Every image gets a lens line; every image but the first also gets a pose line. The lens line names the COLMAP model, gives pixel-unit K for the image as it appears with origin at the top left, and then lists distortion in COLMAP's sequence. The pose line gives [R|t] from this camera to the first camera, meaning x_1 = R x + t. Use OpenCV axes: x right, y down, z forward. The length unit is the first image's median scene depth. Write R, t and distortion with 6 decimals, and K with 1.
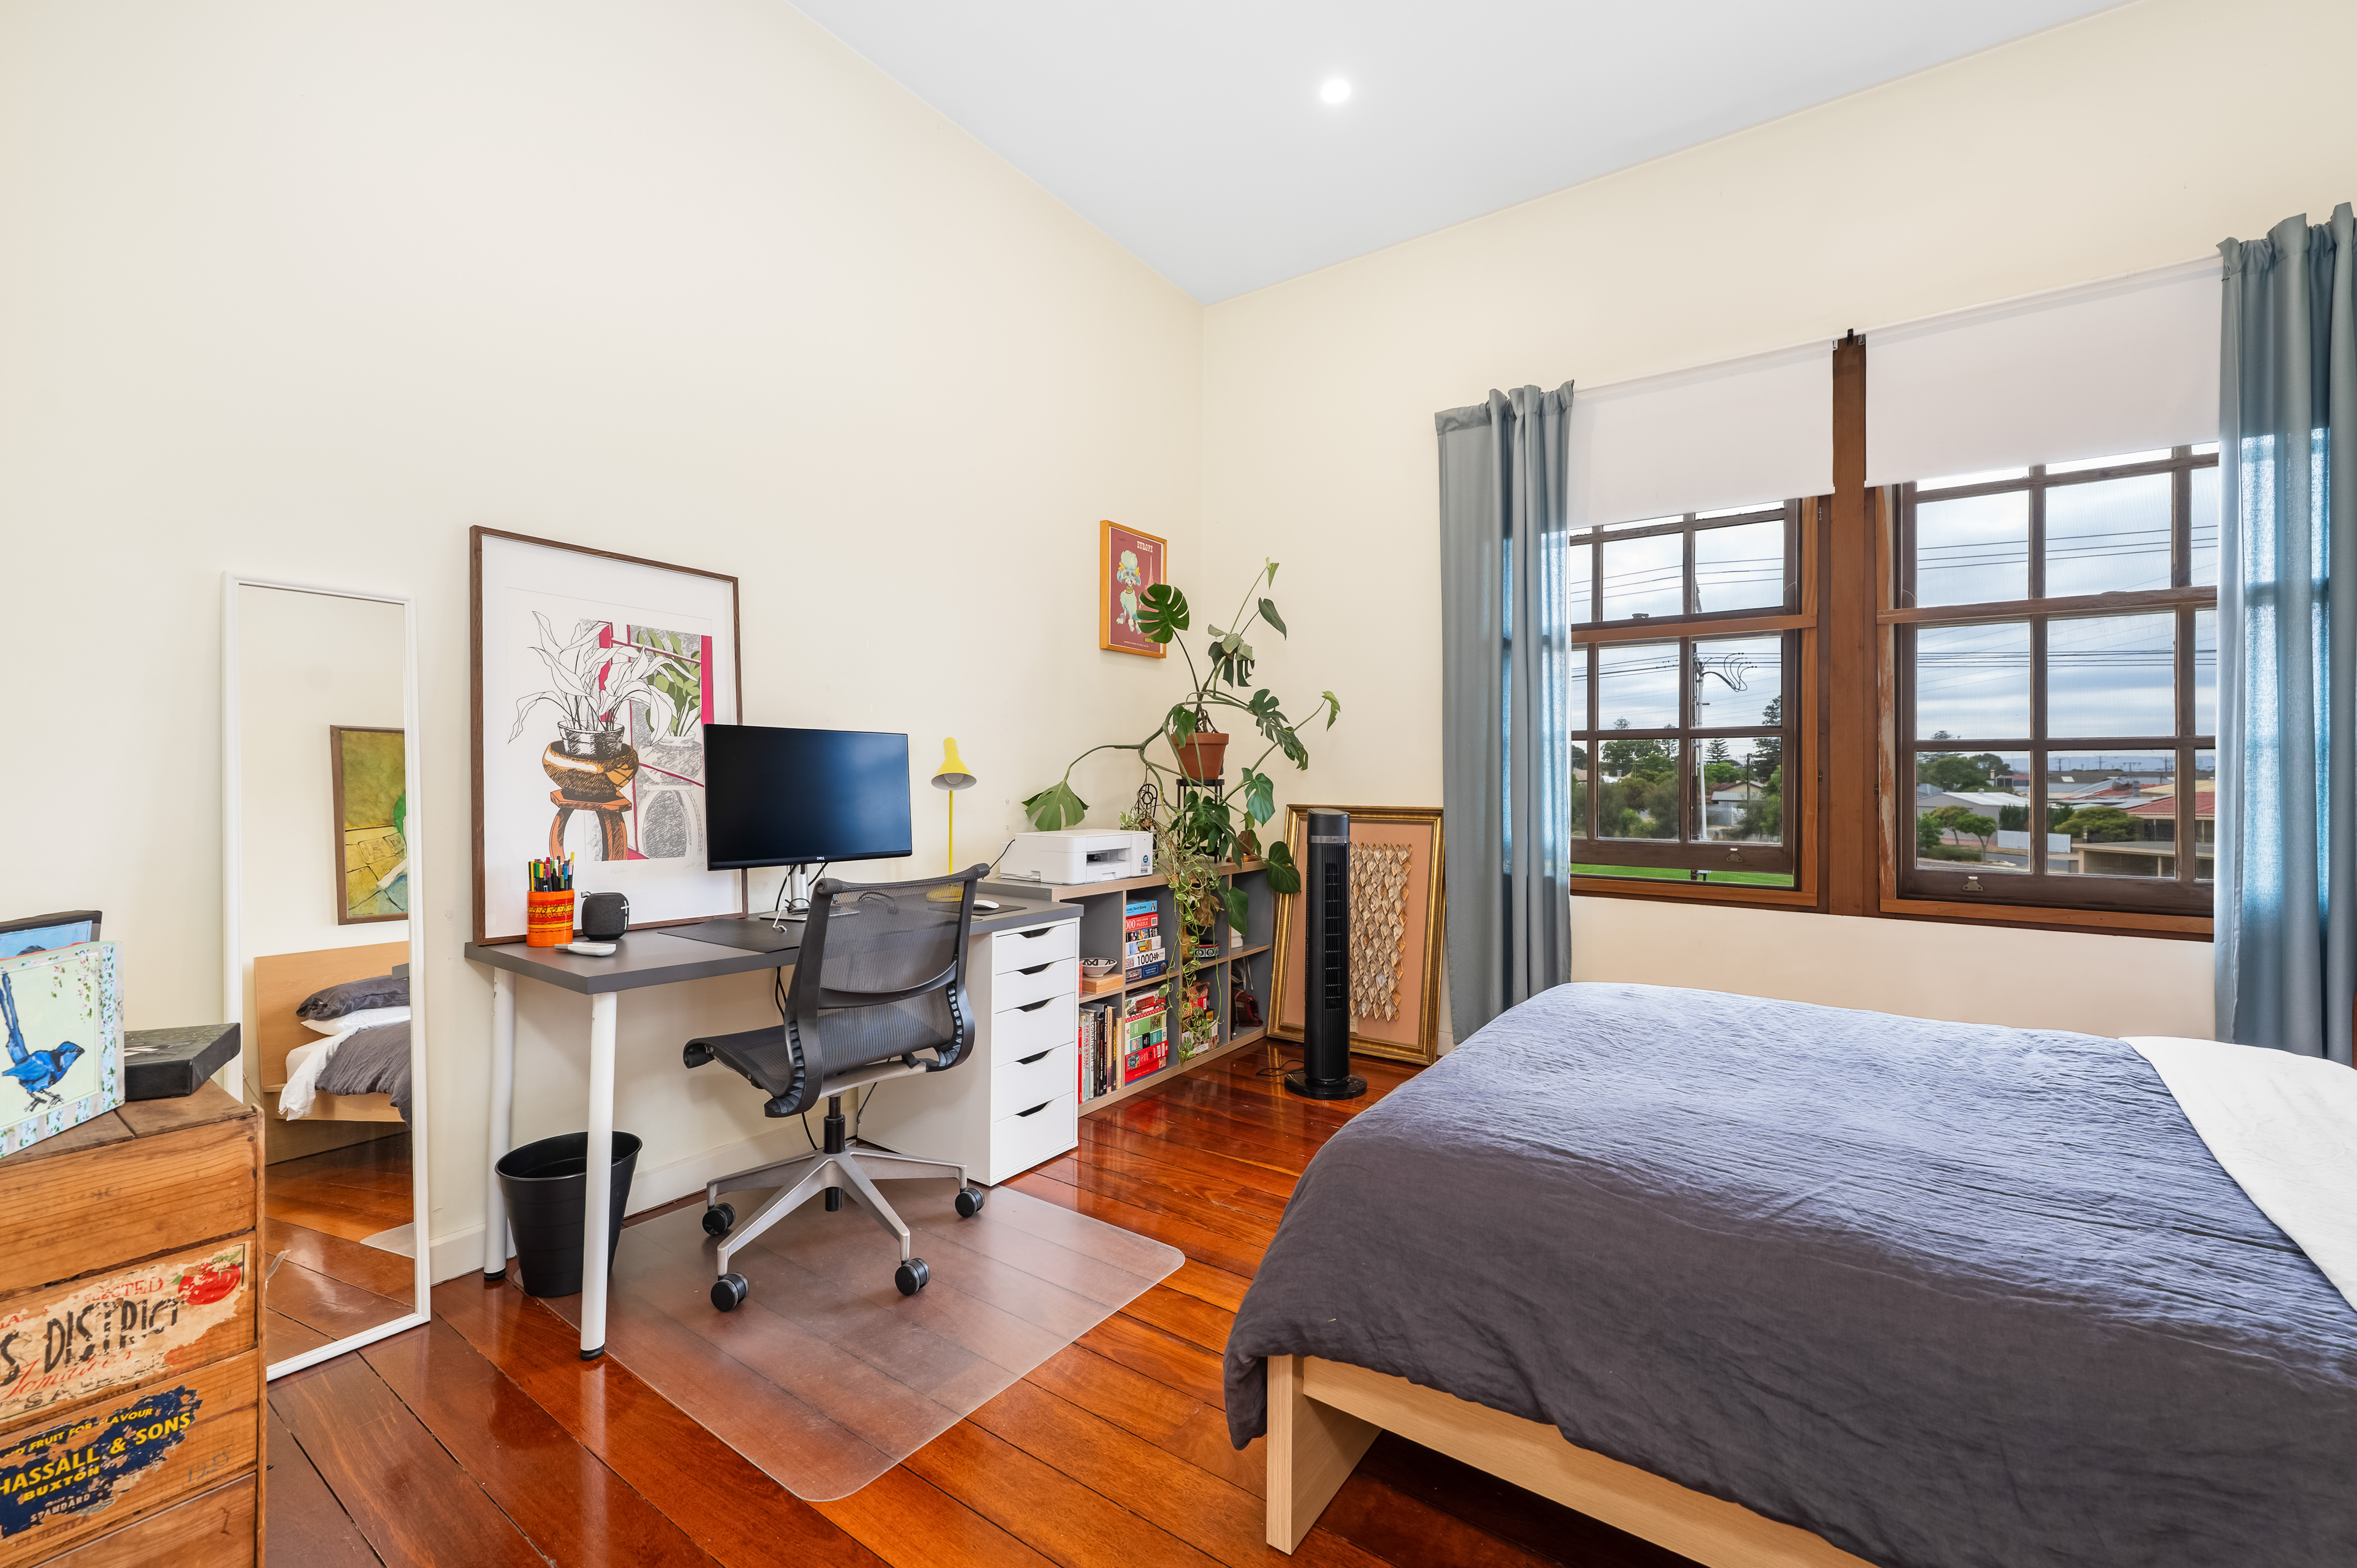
lens RADIAL K [[961.5, 0, 1184.0], [0, 961.5, 782.9], [0, 0, 1]] dist [-0.001017, 0.000884]
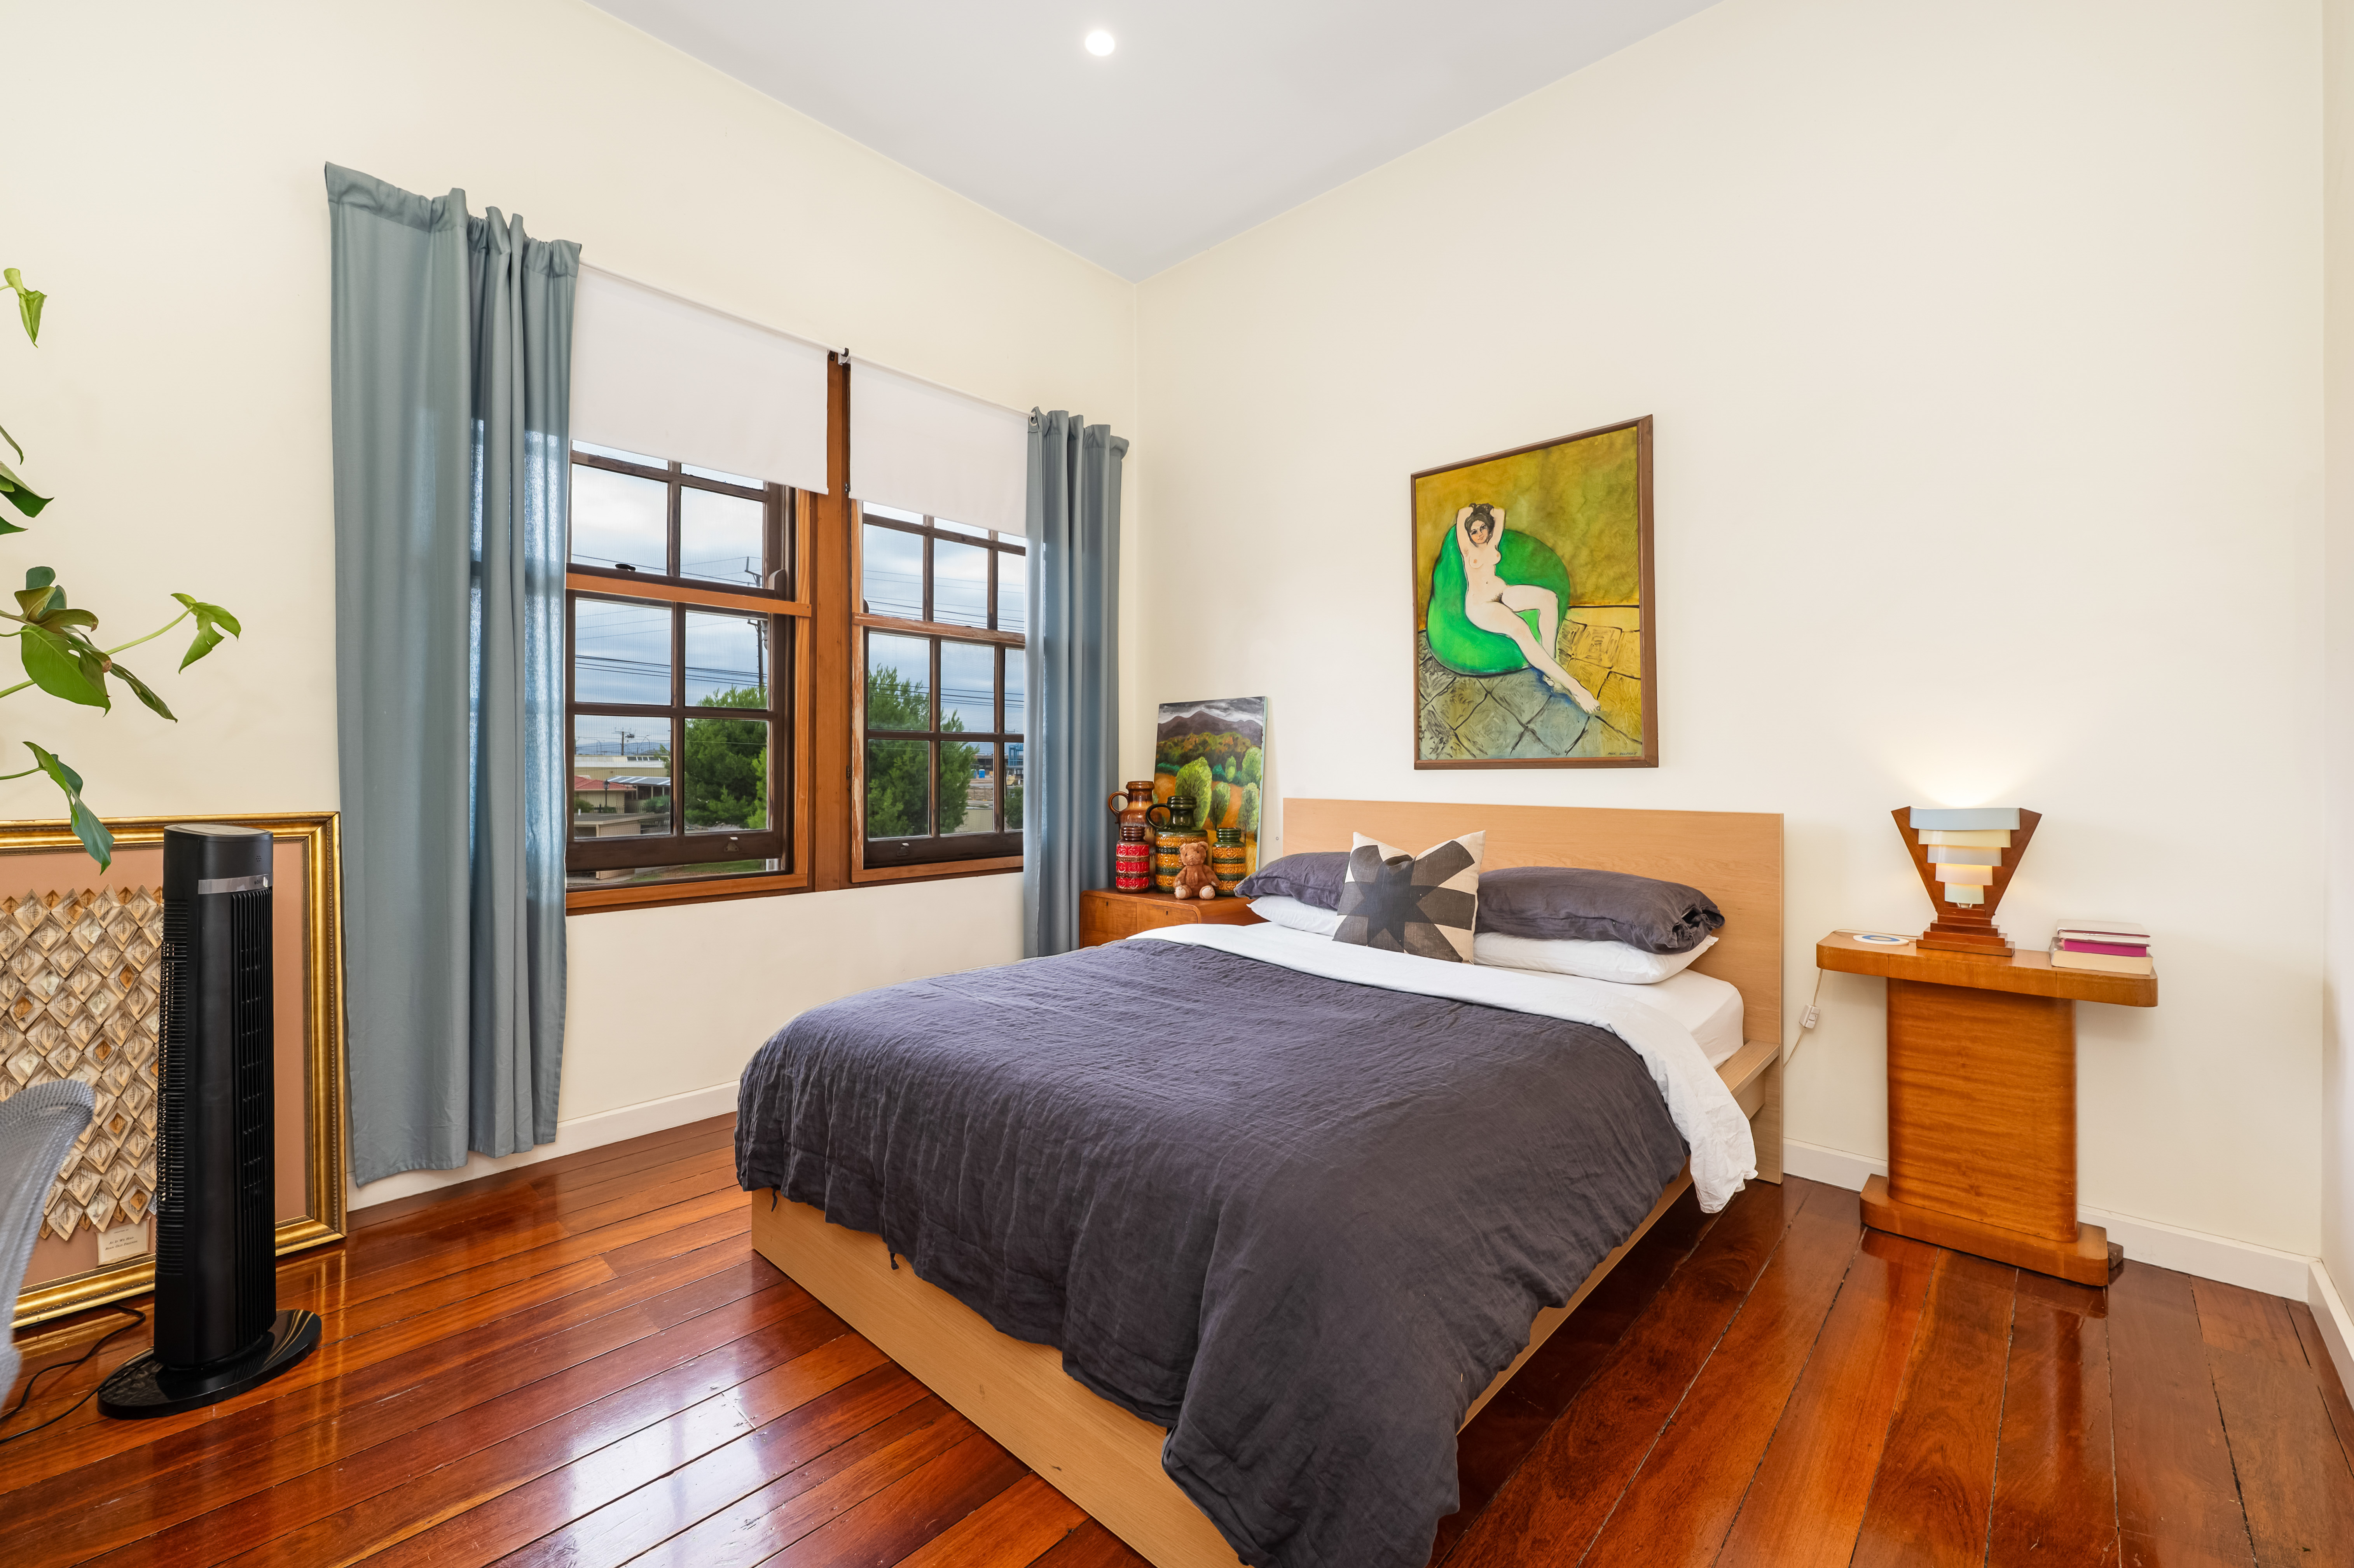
lens RADIAL K [[957.5, 0, 1179.8], [0, 957.5, 770.5], [0, 0, 1]] dist [-0.004933, -0.000458]
pose [[0.143944, -0.012528, 0.989506, -0.305804], [0.003223, 0.999920, 0.012191, -0.008053], [-0.989581, 0.001435, 0.143973, 0.449249]]
